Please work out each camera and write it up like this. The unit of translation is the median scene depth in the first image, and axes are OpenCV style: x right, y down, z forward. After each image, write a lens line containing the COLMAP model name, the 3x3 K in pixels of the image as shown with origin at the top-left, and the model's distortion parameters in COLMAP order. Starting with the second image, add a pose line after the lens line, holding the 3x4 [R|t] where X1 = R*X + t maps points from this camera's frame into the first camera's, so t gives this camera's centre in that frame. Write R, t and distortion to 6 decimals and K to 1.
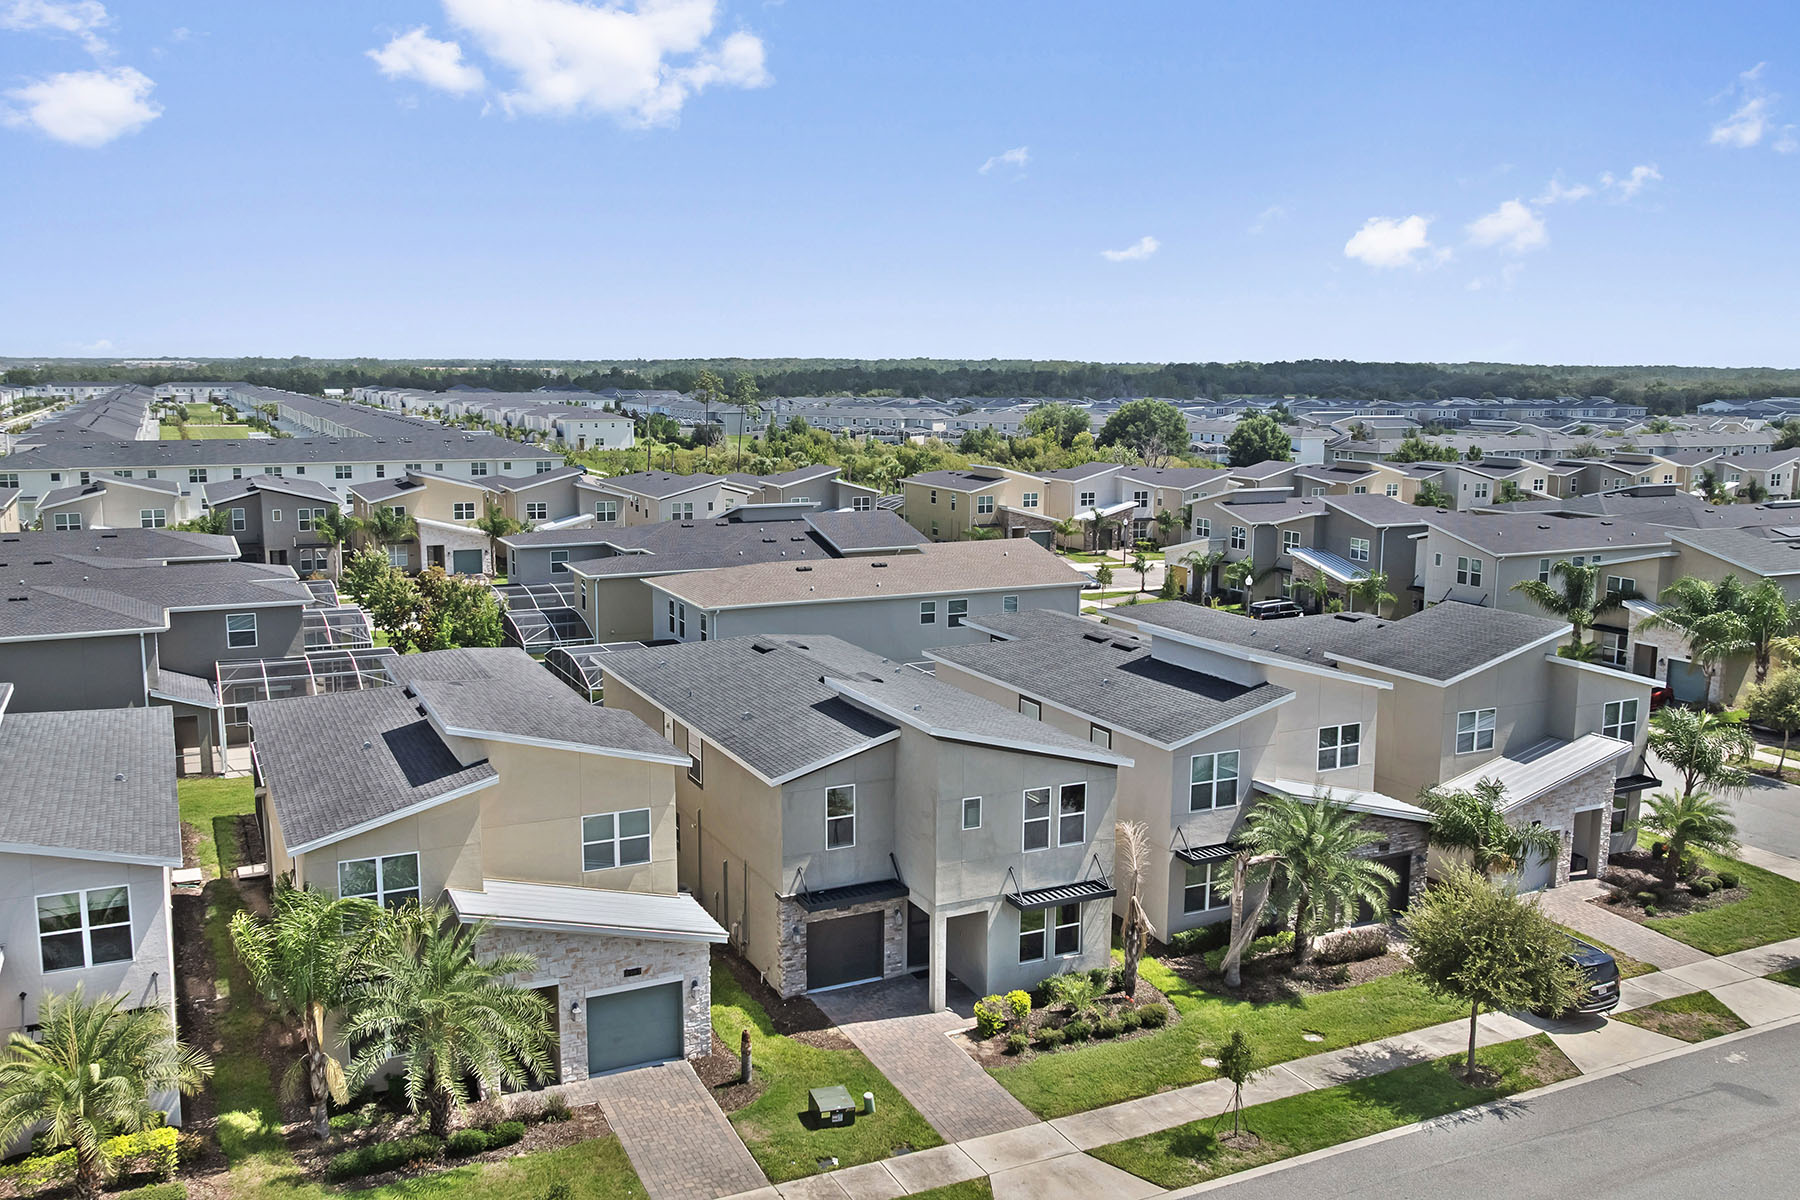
lens RADIAL K [[1484.8, 0, 892.3], [0, 1484.8, 602.4], [0, 0, 1]] dist [-0.011363, -0.017806]
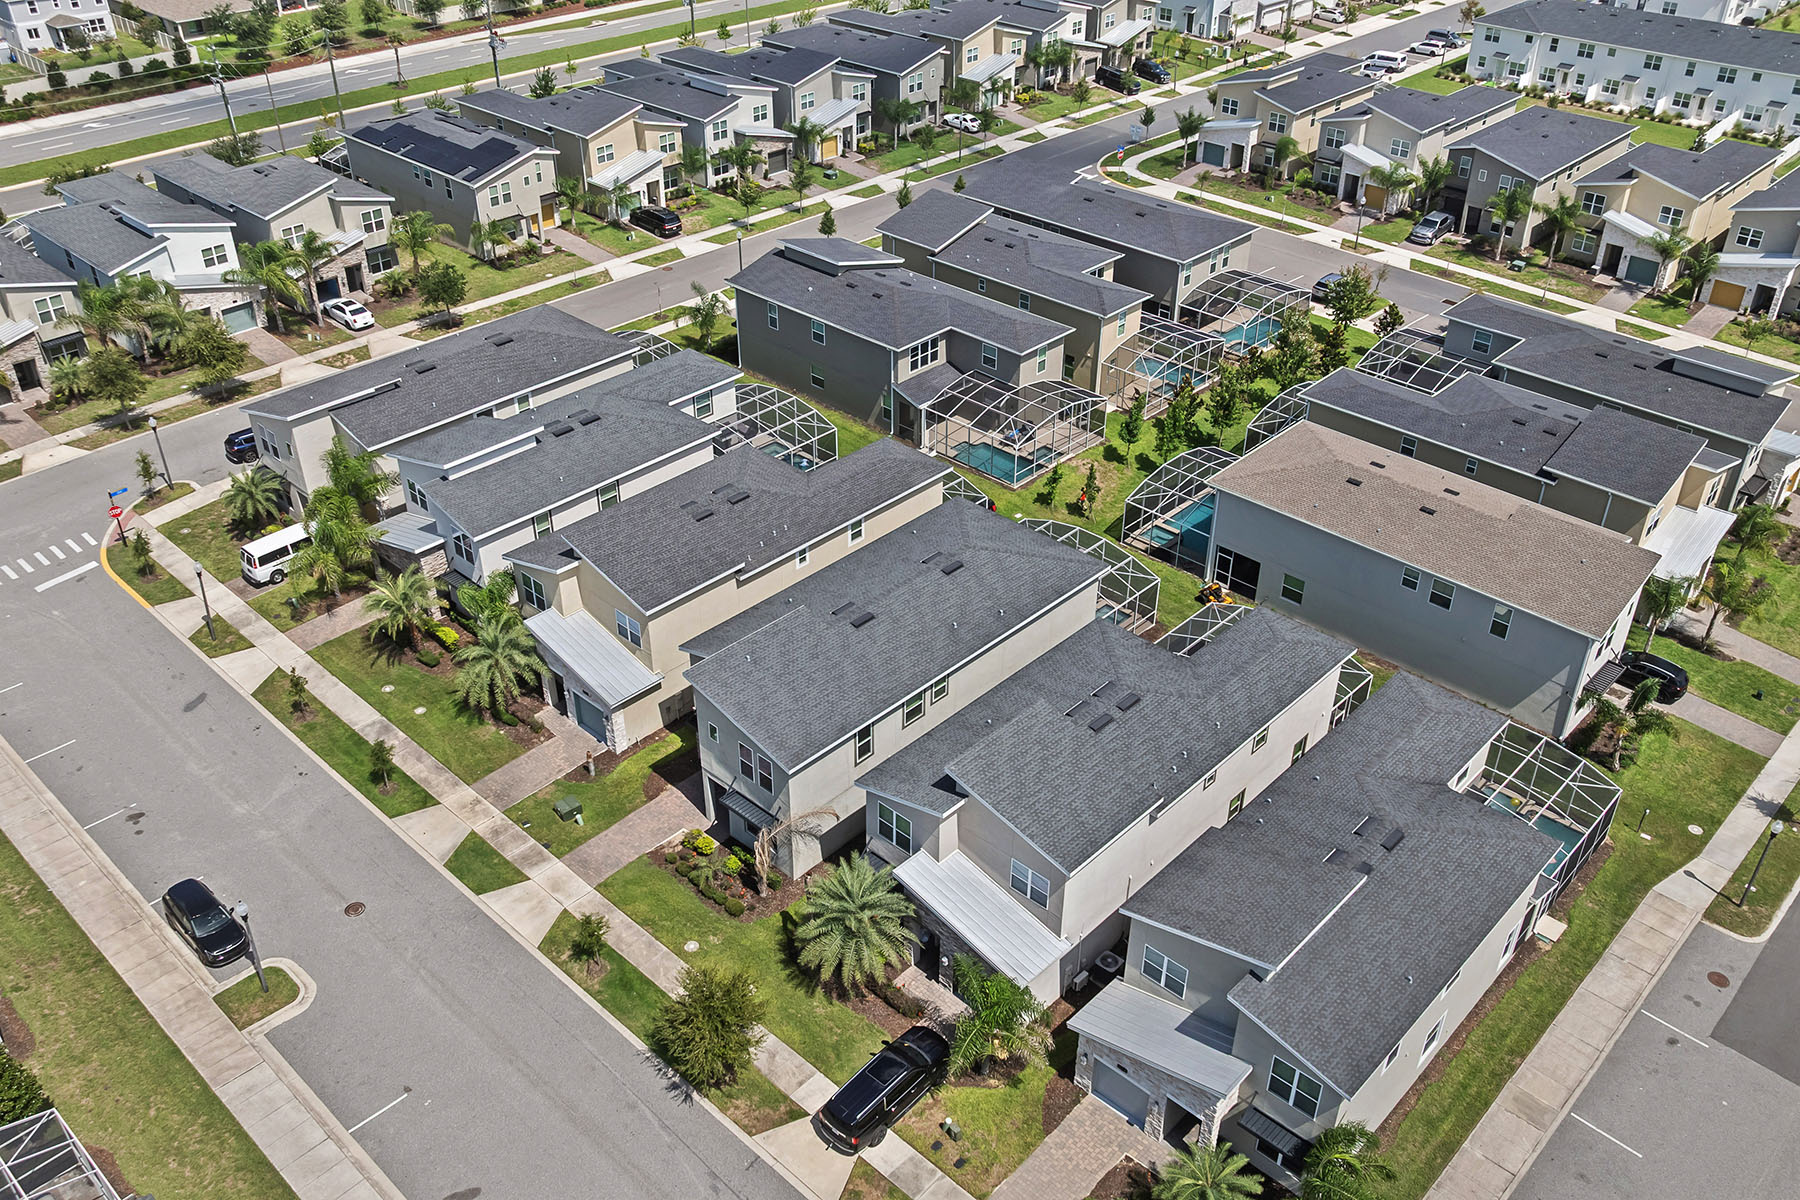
lens RADIAL K [[1484.8, 0, 906.7], [0, 1484.8, 589.7], [0, 0, 1]] dist [-0.011363, -0.017806]
pose [[0.372985, 0.499800, -0.781718, 1.228378], [-0.155127, 0.864248, 0.478550, -0.740452], [0.914778, -0.057227, 0.399884, 0.545611]]
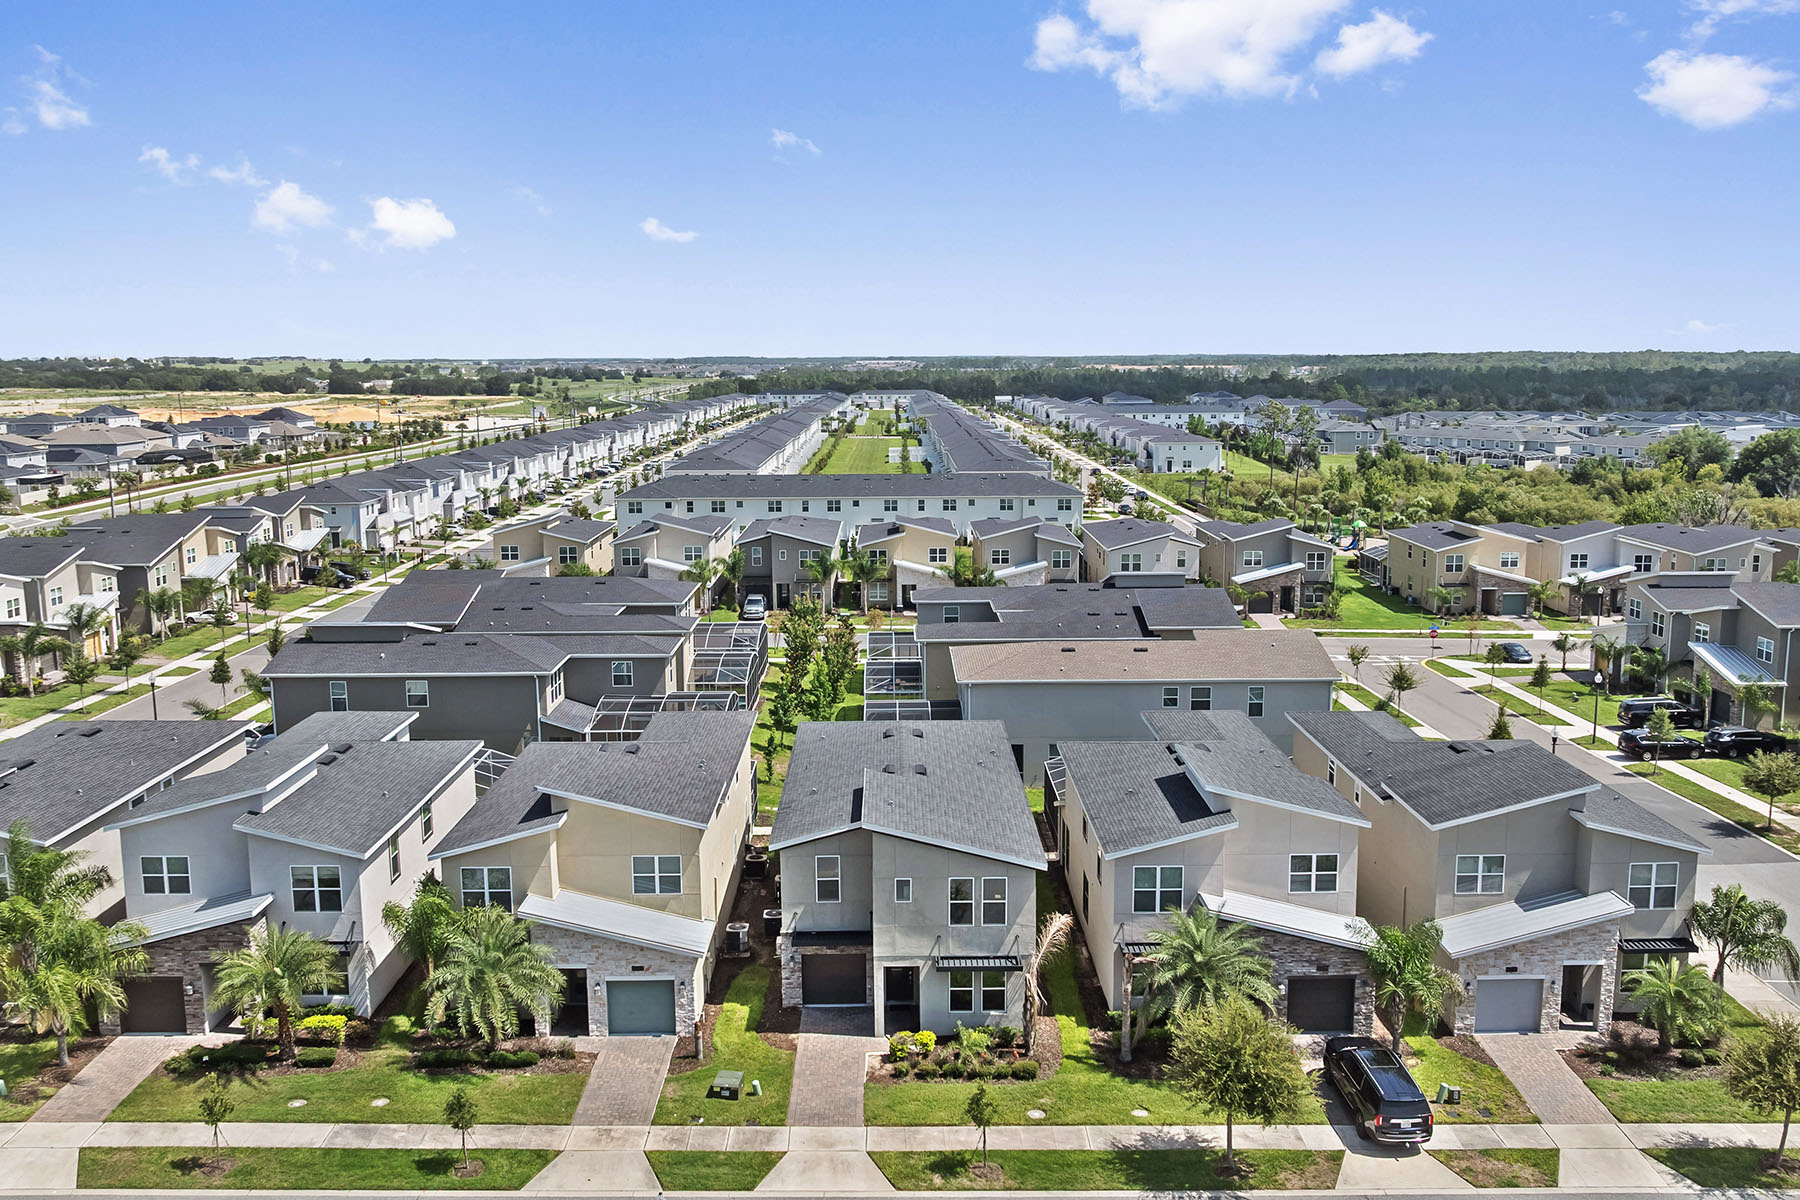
lens RADIAL K [[1484.8, 0, 899.3], [0, 1484.8, 595.3], [0, 0, 1]] dist [-0.011363, -0.017806]
pose [[0.904384, 0.054724, -0.423196, 0.564267], [-0.056645, 0.998362, 0.008046, -0.122596], [0.422943, 0.016695, 0.906003, -0.184404]]
